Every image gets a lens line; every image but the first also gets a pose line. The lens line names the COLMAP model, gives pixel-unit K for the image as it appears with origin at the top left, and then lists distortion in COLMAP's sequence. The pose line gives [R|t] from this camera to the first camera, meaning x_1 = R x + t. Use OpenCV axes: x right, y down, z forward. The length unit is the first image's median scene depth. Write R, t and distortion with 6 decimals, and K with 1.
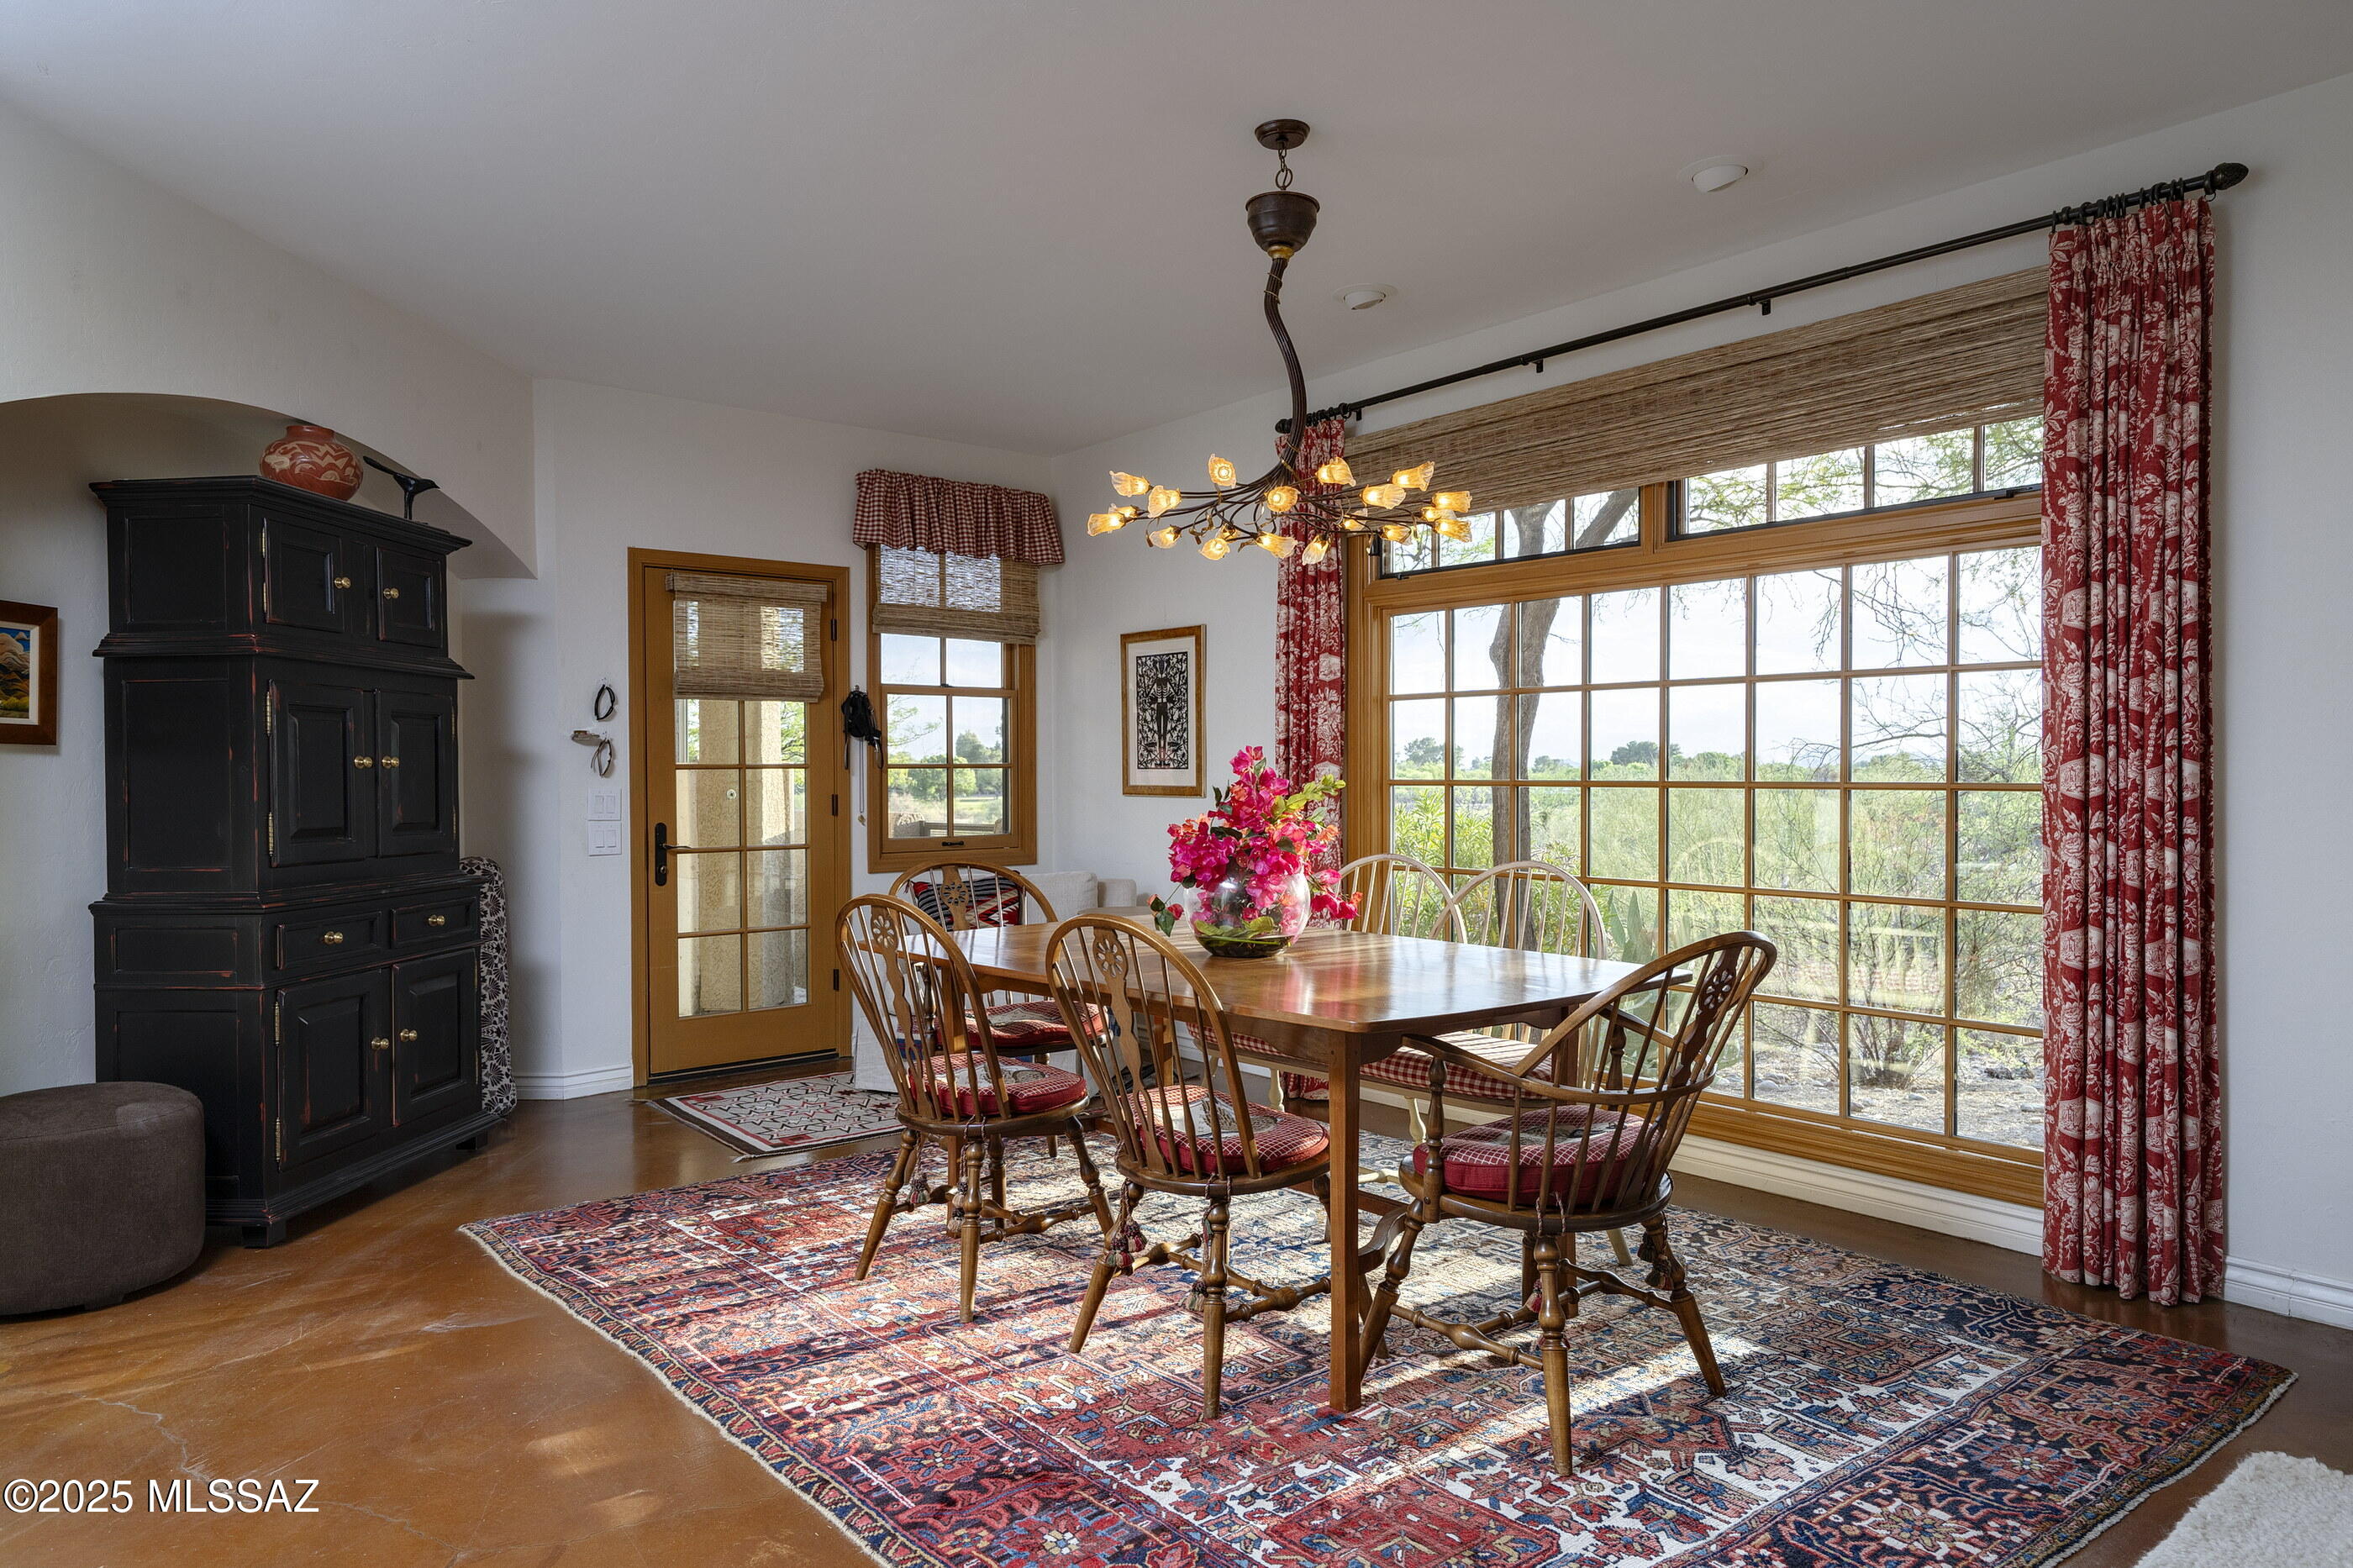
lens RADIAL K [[1505.1, 0, 1171.3], [0, 1505.1, 786.6], [0, 0, 1]] dist [0.010757, -0.000058]
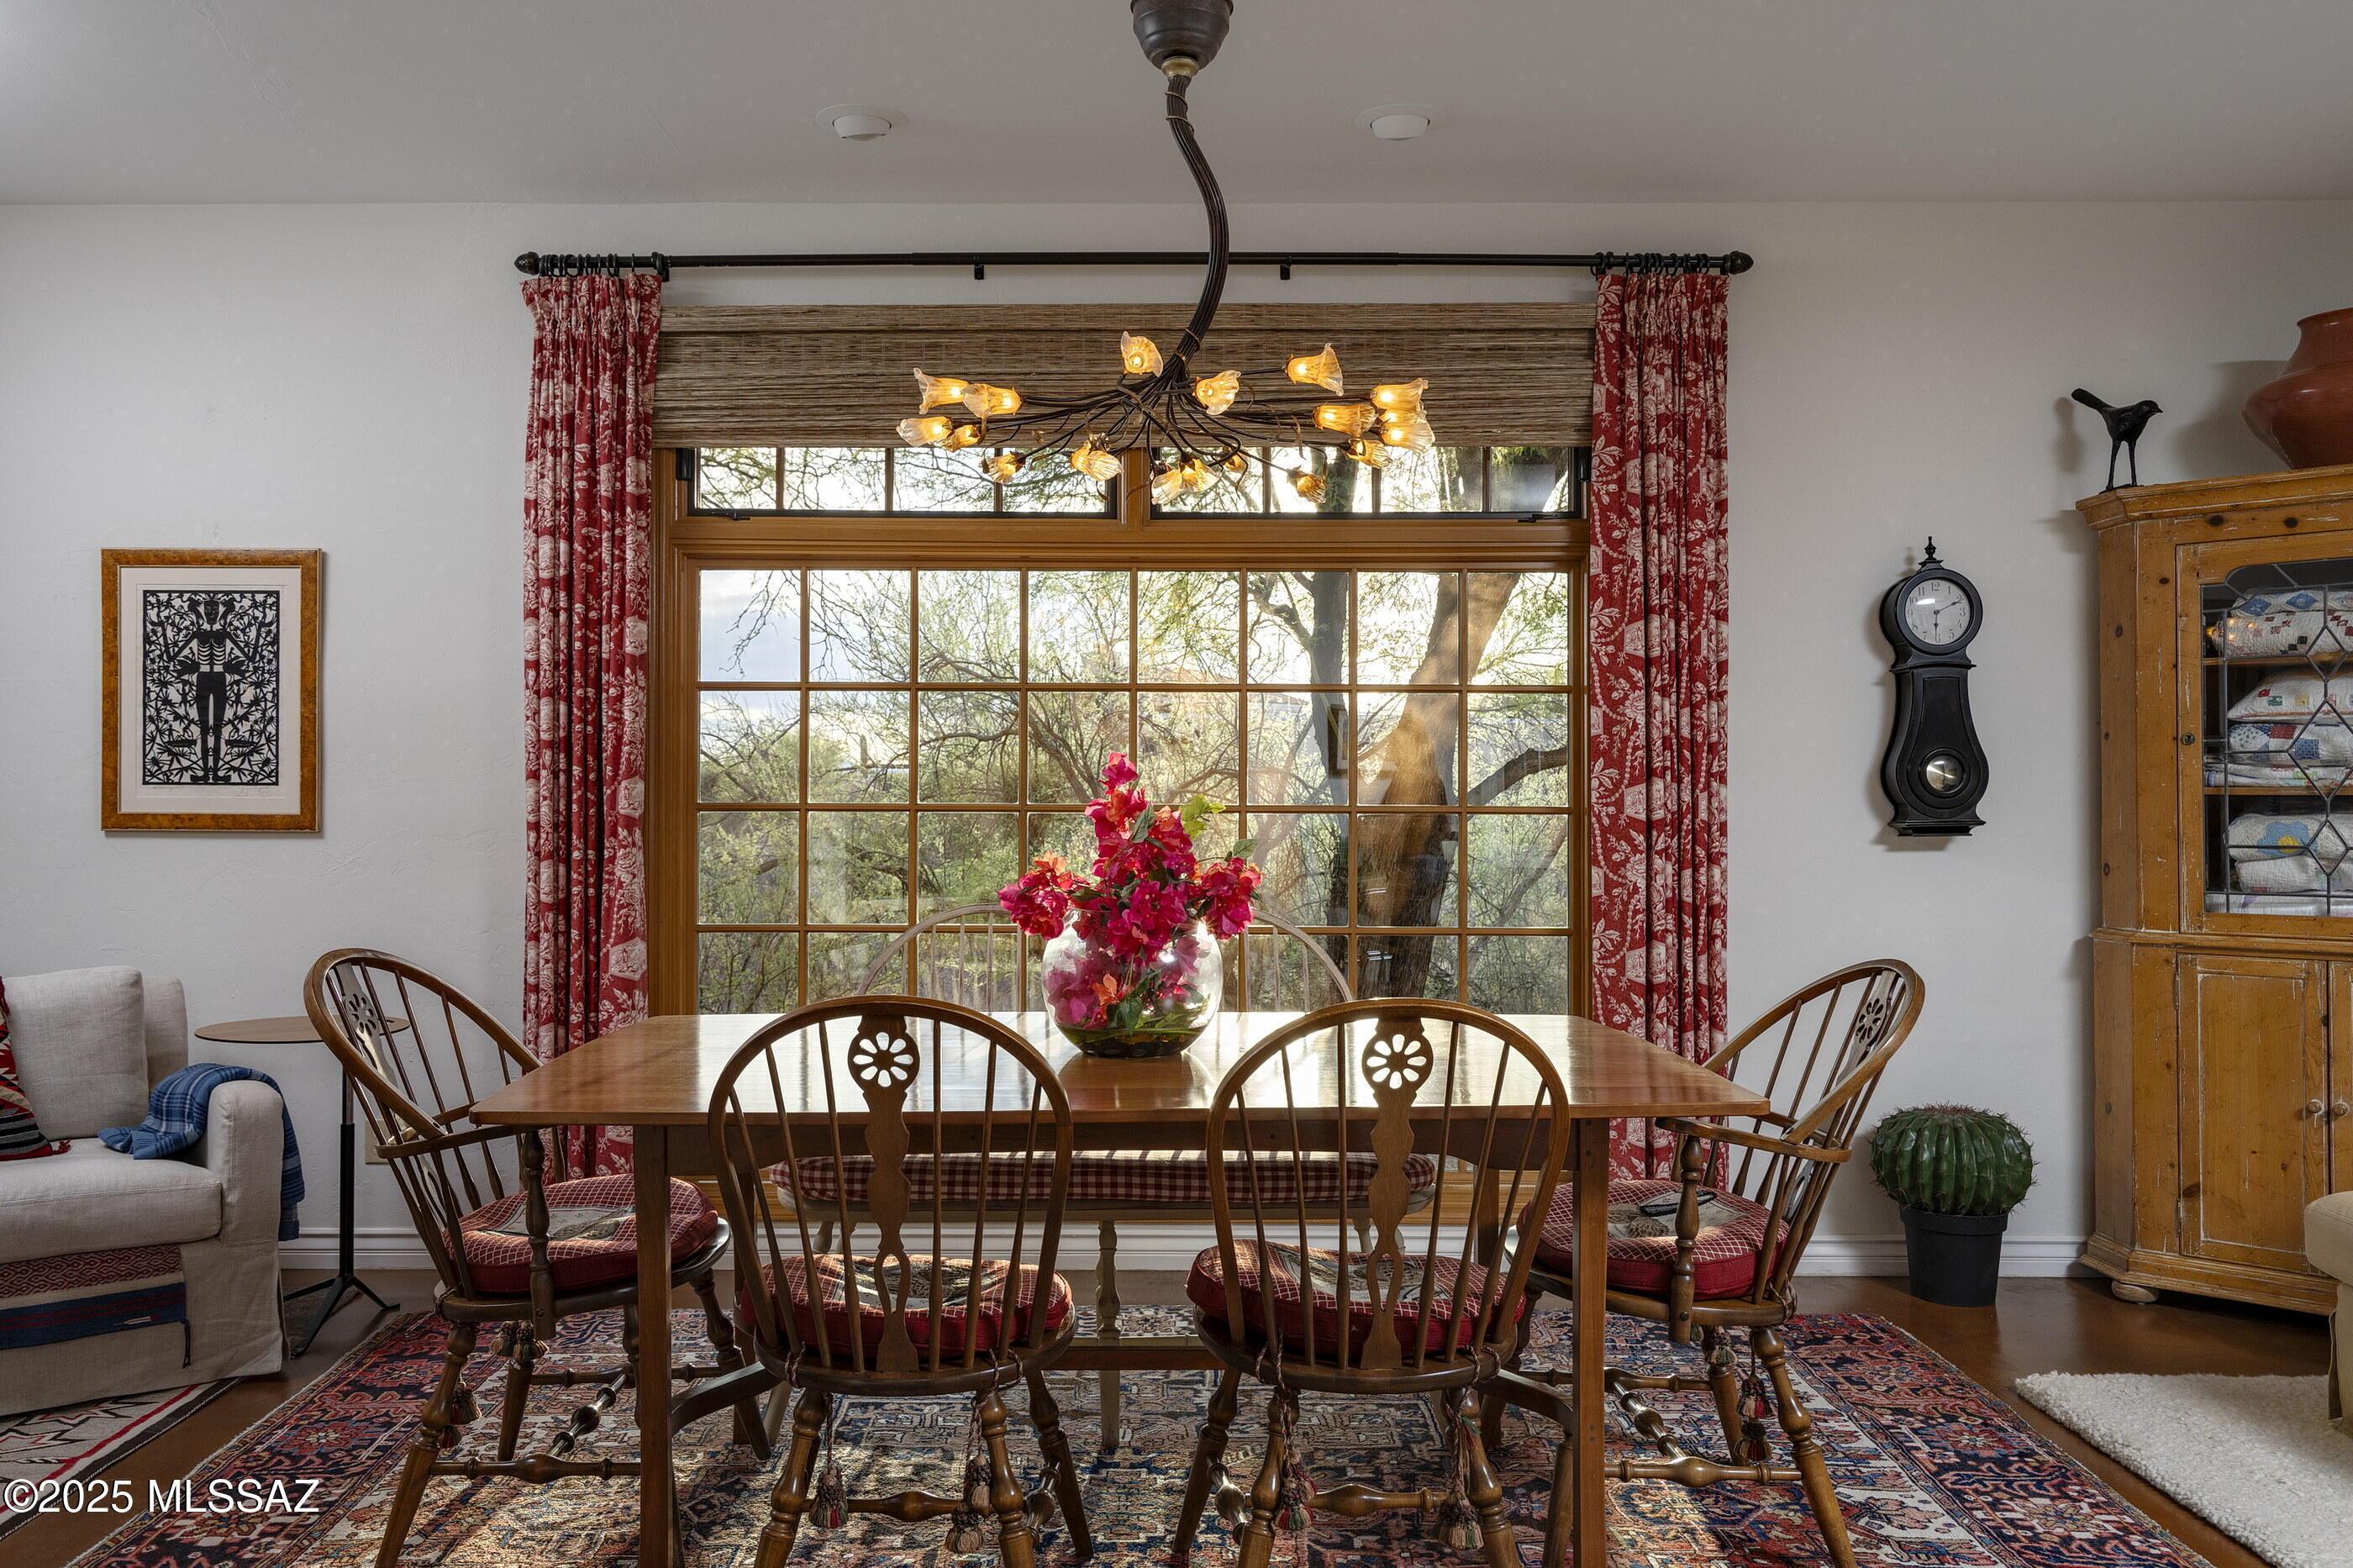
lens RADIAL K [[1867.8, 0, 1172.6], [0, 1867.8, 778.9], [0, 0, 1]] dist [0.009900, 0.002911]
pose [[0.632713, 0.015174, 0.774238, -0.606270], [0.003517, 0.999741, -0.022468, 0.006837], [-0.774379, 0.016939, 0.632496, 0.438636]]
